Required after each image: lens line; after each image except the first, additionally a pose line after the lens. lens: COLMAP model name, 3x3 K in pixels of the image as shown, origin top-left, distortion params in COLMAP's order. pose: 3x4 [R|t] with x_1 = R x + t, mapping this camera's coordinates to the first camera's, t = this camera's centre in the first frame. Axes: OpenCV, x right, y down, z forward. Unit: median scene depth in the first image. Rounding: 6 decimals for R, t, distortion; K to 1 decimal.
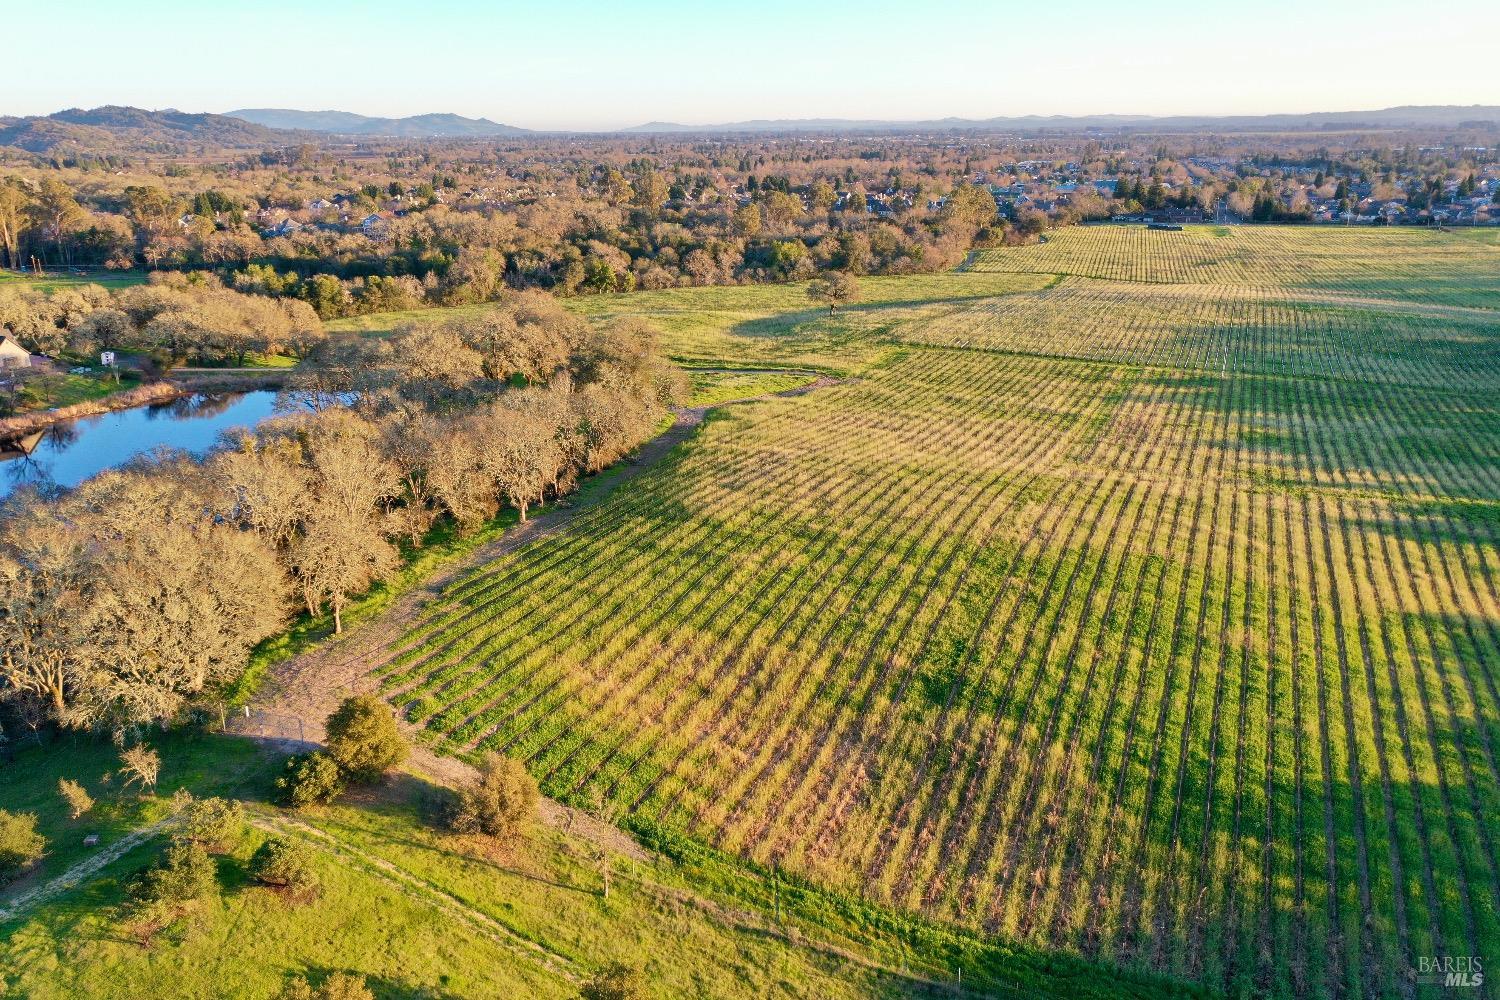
lens RADIAL K [[1189.8, 0, 749.6], [0, 1189.8, 494.5], [0, 0, 1]] dist [0.002709, -0.006534]
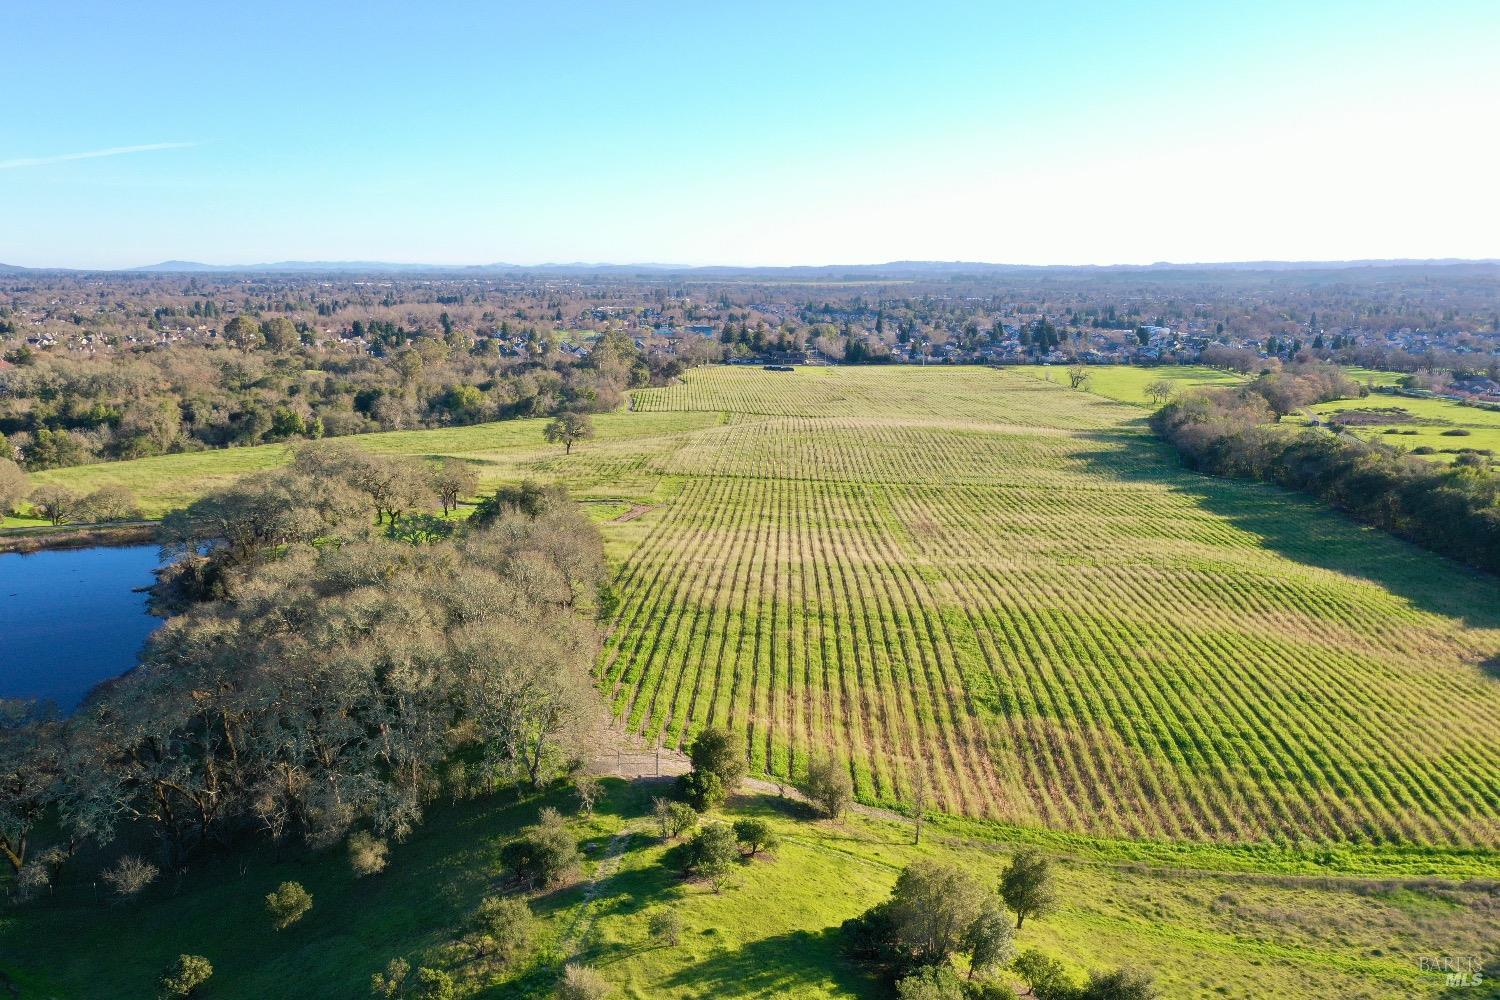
lens RADIAL K [[1214.5, 0, 748.9], [0, 1214.5, 503.0], [0, 0, 1]] dist [0.003866, -0.008831]
pose [[0.934645, -0.049476, 0.352124, -0.531772], [0.088357, 0.991528, -0.095211, 0.038412], [-0.344431, 0.120101, 0.931098, -0.210310]]
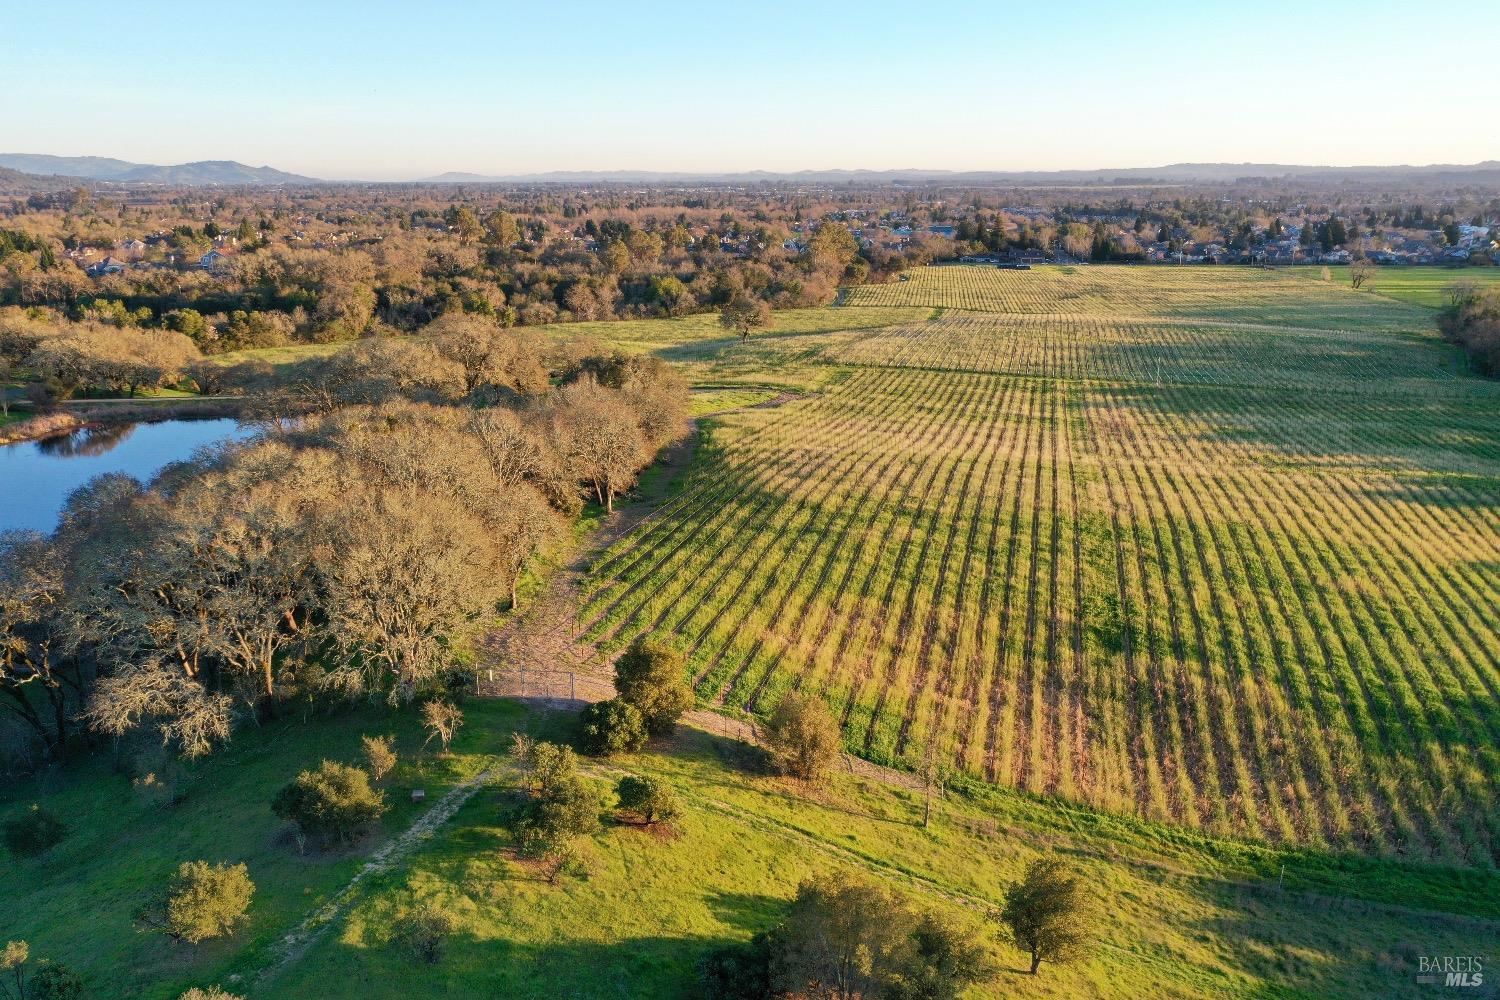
lens RADIAL K [[1225.4, 0, 749.1], [0, 1225.4, 497.8], [0, 0, 1]] dist [0.003051, -0.004412]
pose [[0.987850, -0.030785, 0.152331, -0.276866], [0.037705, 0.998374, -0.042754, 0.069749], [-0.150768, 0.047978, 0.987404, 0.005630]]
